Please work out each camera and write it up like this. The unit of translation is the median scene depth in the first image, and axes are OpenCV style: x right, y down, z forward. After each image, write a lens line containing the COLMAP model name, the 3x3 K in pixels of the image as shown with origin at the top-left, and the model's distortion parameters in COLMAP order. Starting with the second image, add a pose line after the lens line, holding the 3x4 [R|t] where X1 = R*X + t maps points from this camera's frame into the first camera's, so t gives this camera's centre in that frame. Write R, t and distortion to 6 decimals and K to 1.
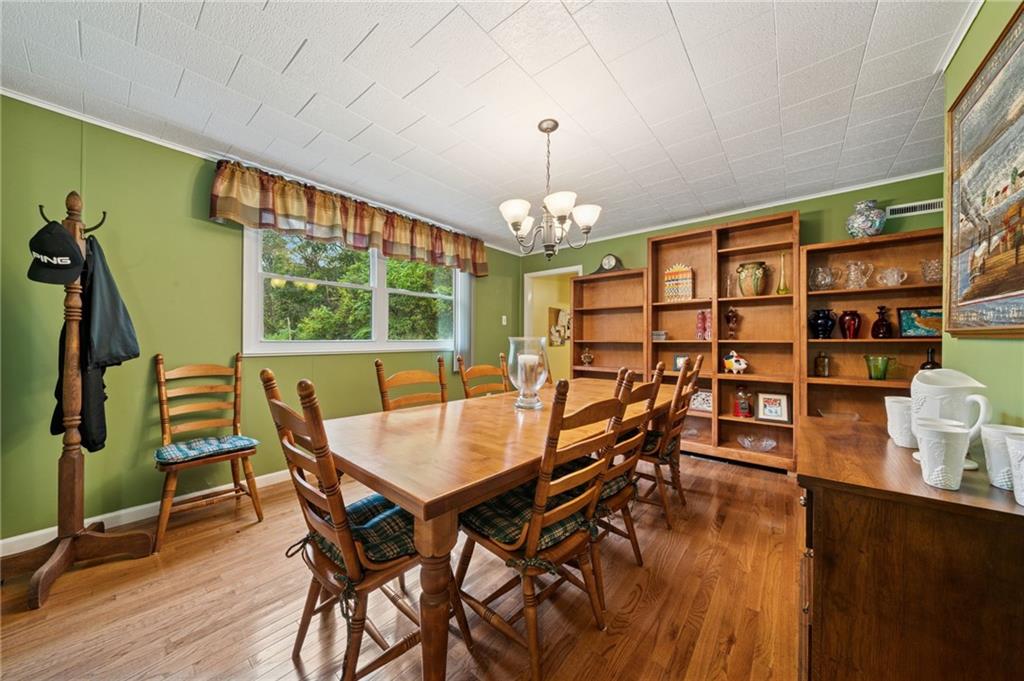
lens RADIAL K [[347.3, 0, 512.0], [0, 347.3, 340.5], [0, 0, 1]] dist [-0.000373, -0.000040]
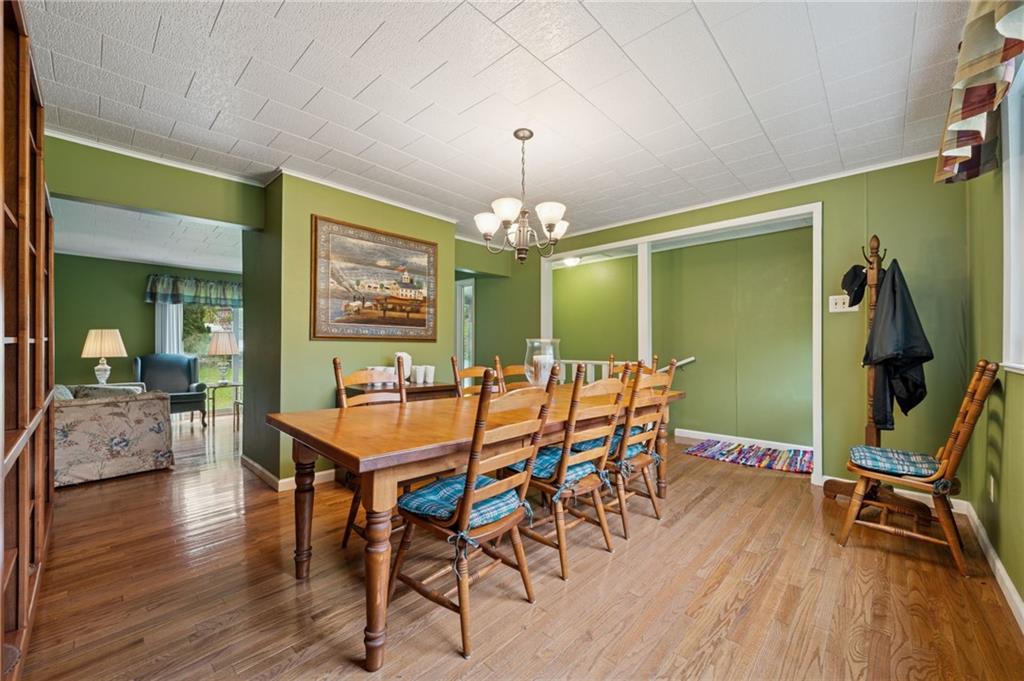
lens RADIAL K [[399.8, 0, 512.0], [0, 399.8, 340.5], [0, 0, 1]] dist [0.000158, 0.000002]
pose [[-0.997700, -0.002983, 0.067714, 0.043531], [-0.003516, 0.999964, -0.007762, 0.003498], [-0.067689, -0.007983, -0.997675, 1.625098]]
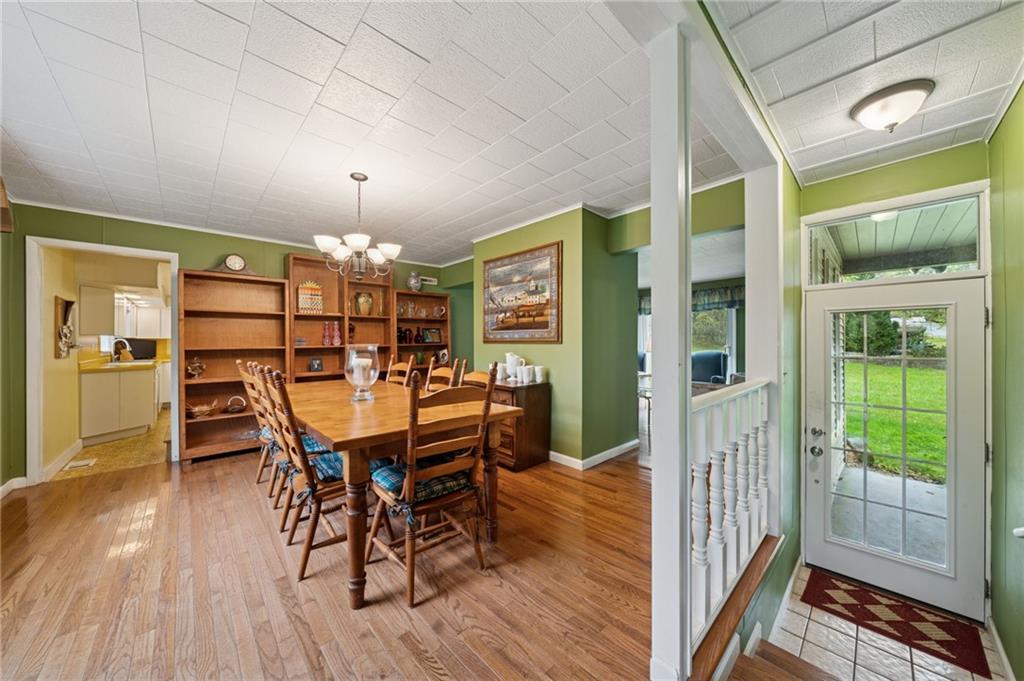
lens RADIAL K [[347.3, 0, 512.0], [0, 347.3, 340.5], [0, 0, 1]] dist [-0.000373, -0.000040]
pose [[0.129113, 0.001945, 0.991628, -0.797839], [0.011223, 0.999931, -0.003422, -0.009654], [-0.991566, 0.011571, 0.129082, 0.219809]]
